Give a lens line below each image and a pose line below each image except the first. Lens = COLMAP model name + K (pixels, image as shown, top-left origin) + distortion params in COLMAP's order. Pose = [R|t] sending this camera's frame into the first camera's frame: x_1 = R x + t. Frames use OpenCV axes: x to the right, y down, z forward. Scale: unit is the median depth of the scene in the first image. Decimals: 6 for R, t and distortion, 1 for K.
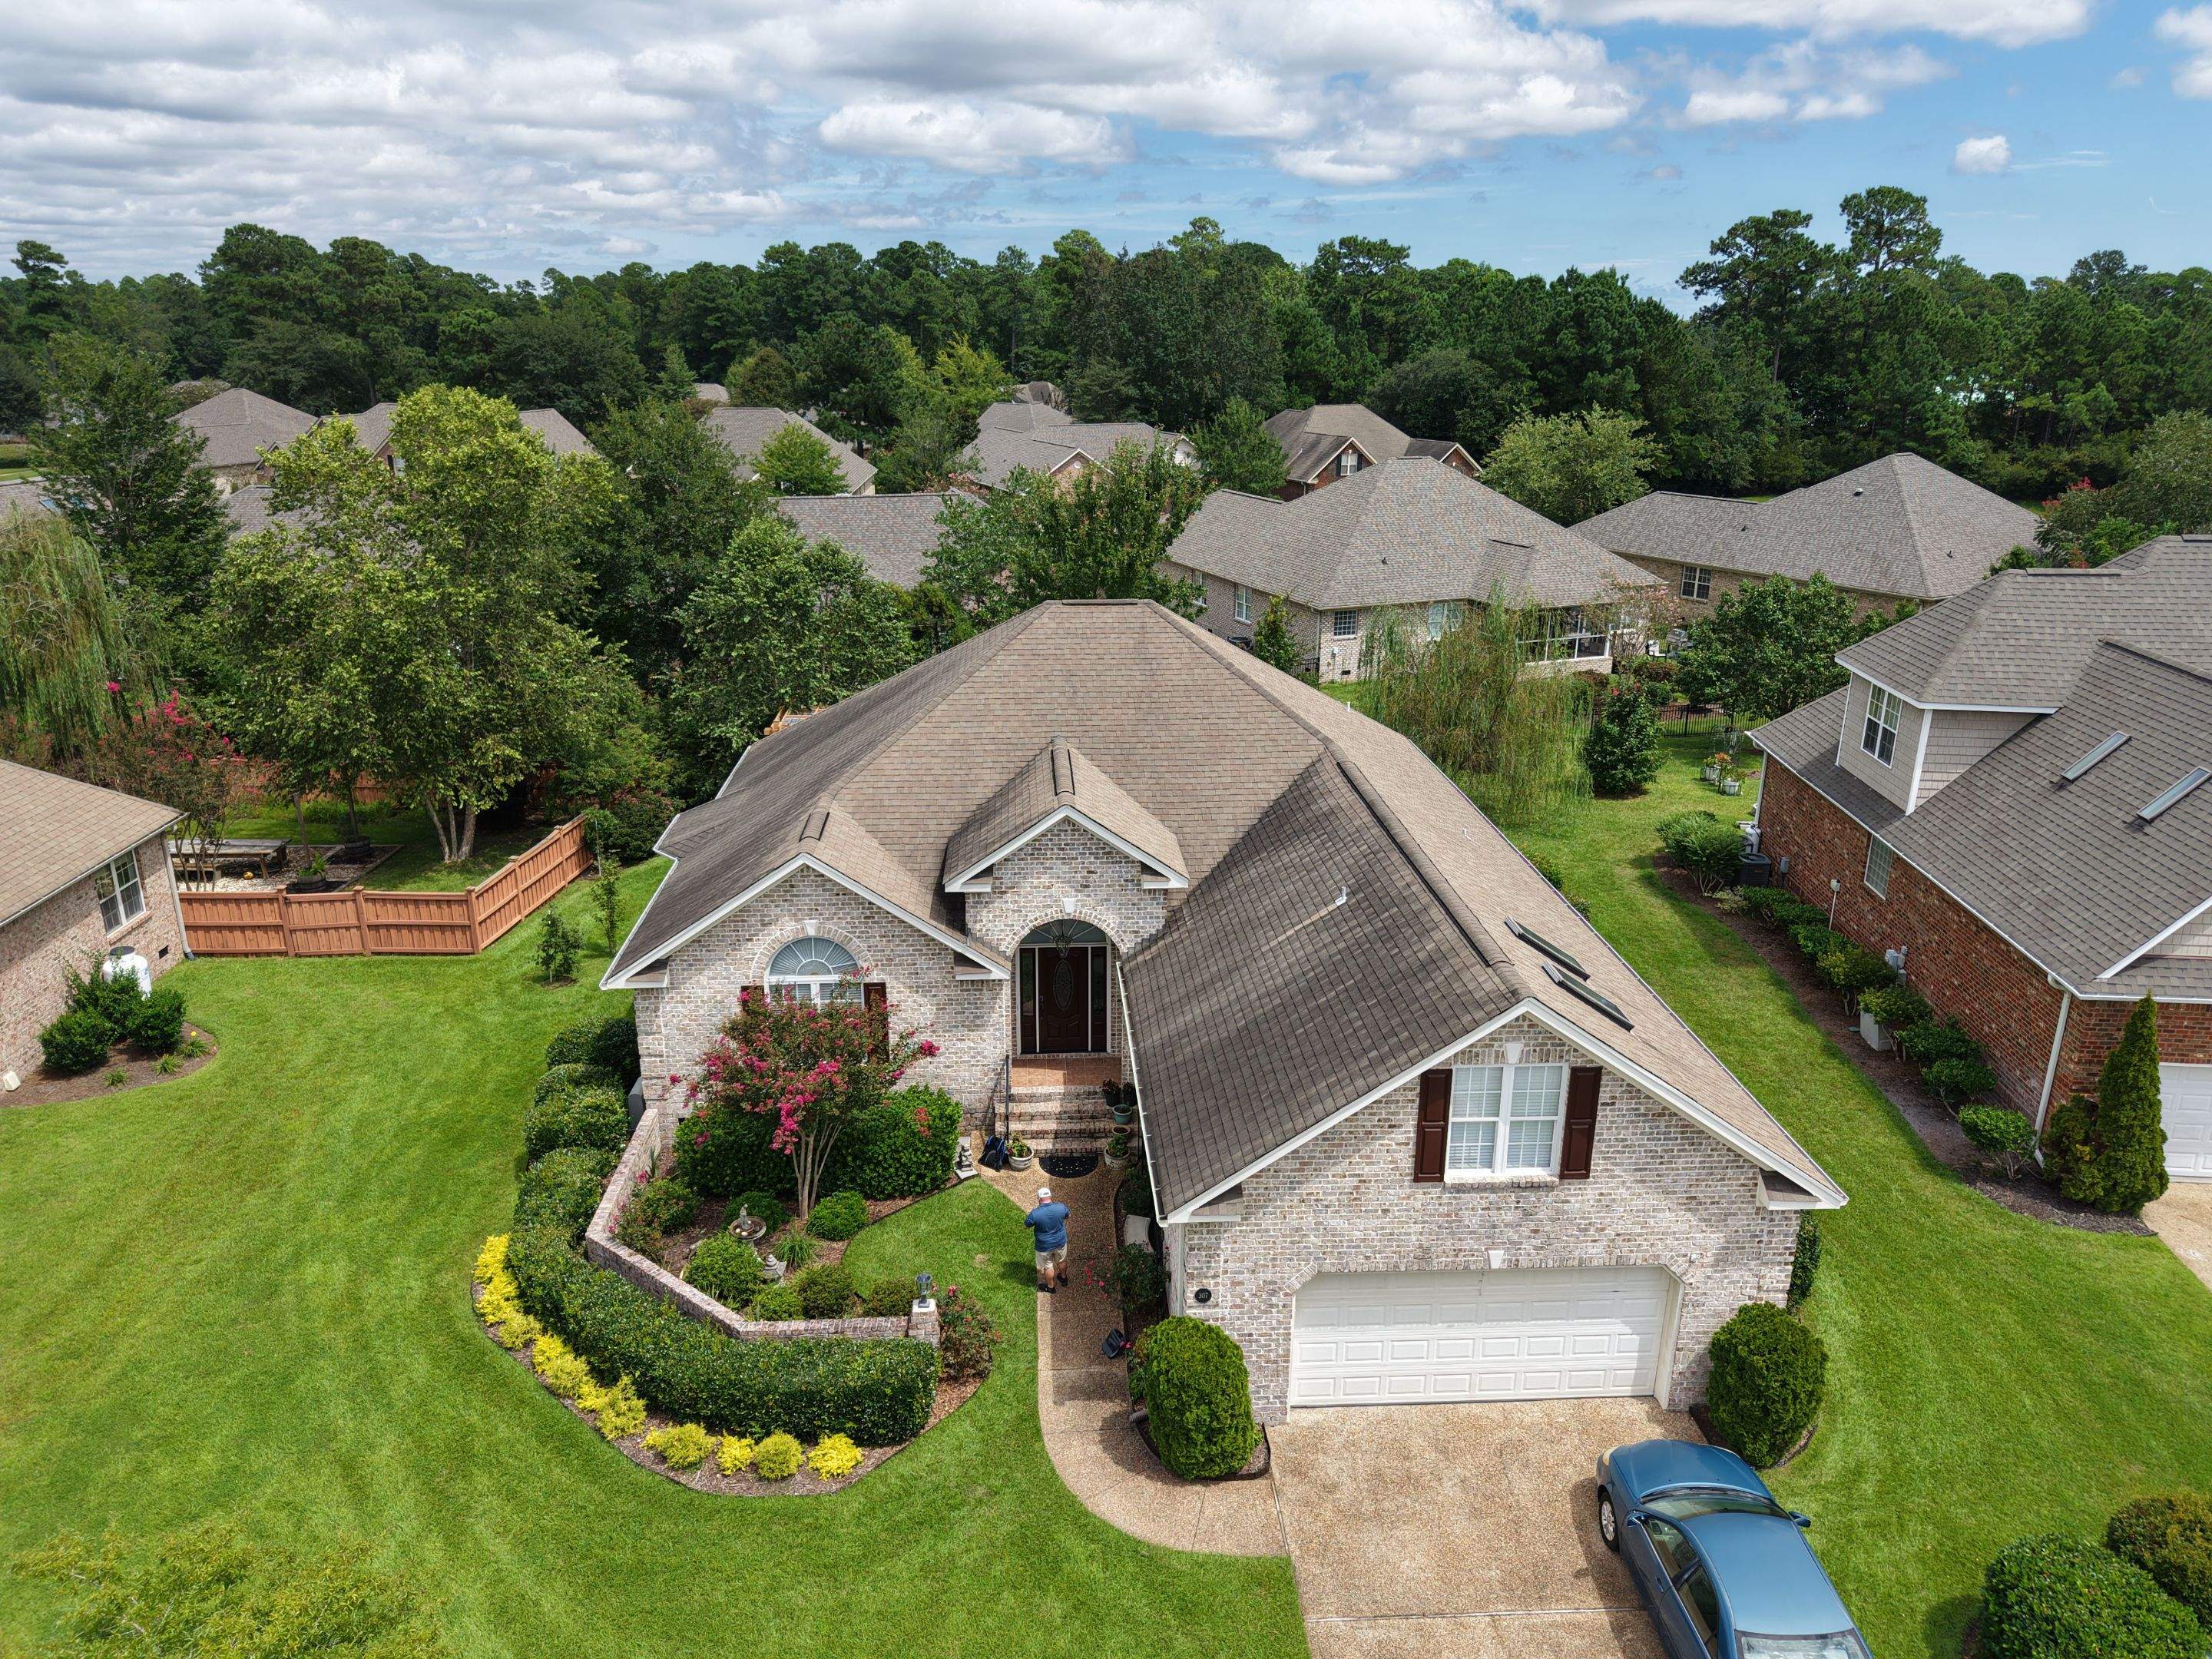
lens RADIAL K [[1552.6, 0, 1094.8], [0, 1552.6, 839.9], [0, 0, 1]] dist [0.017864, -0.017529]
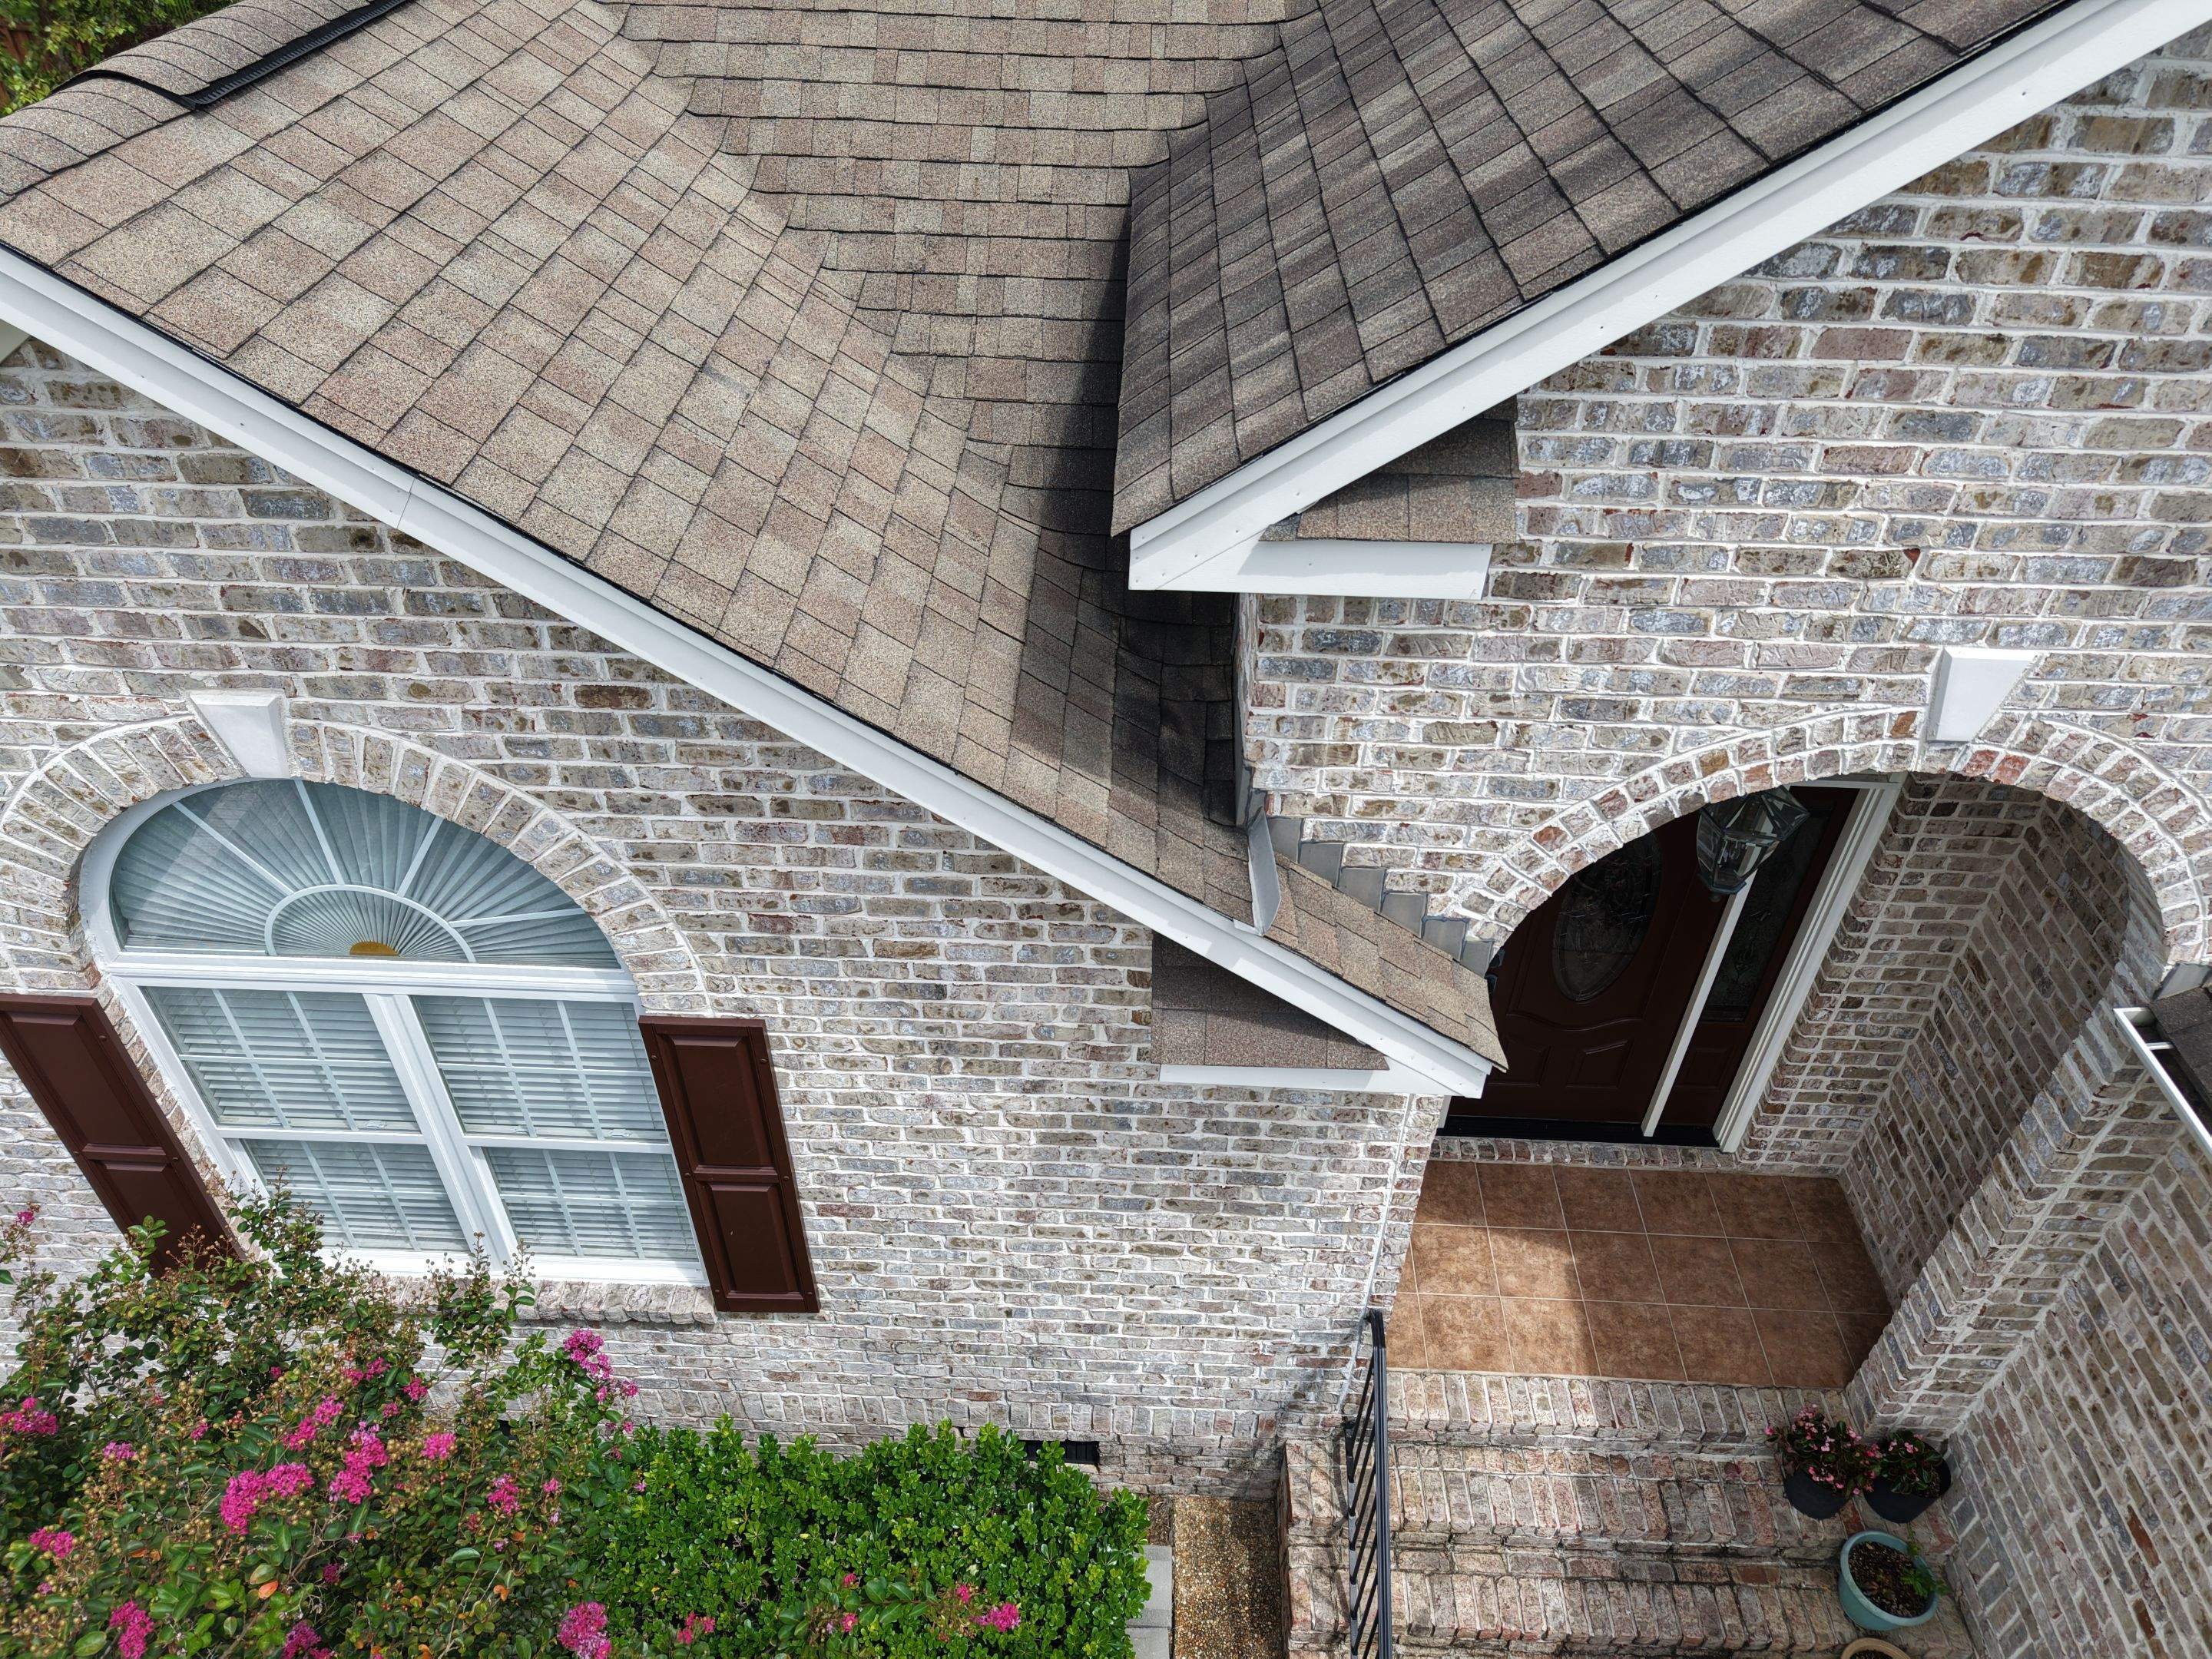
lens RADIAL K [[1471.9, 0, 1081.1], [0, 1471.9, 869.3], [0, 0, 1]] dist [0.026934, -0.031160]
pose [[0.995196, 0.066836, -0.071540, -0.085424], [-0.035308, 0.926563, 0.374478, 0.010122], [0.091315, -0.370153, 0.924472, 0.835668]]
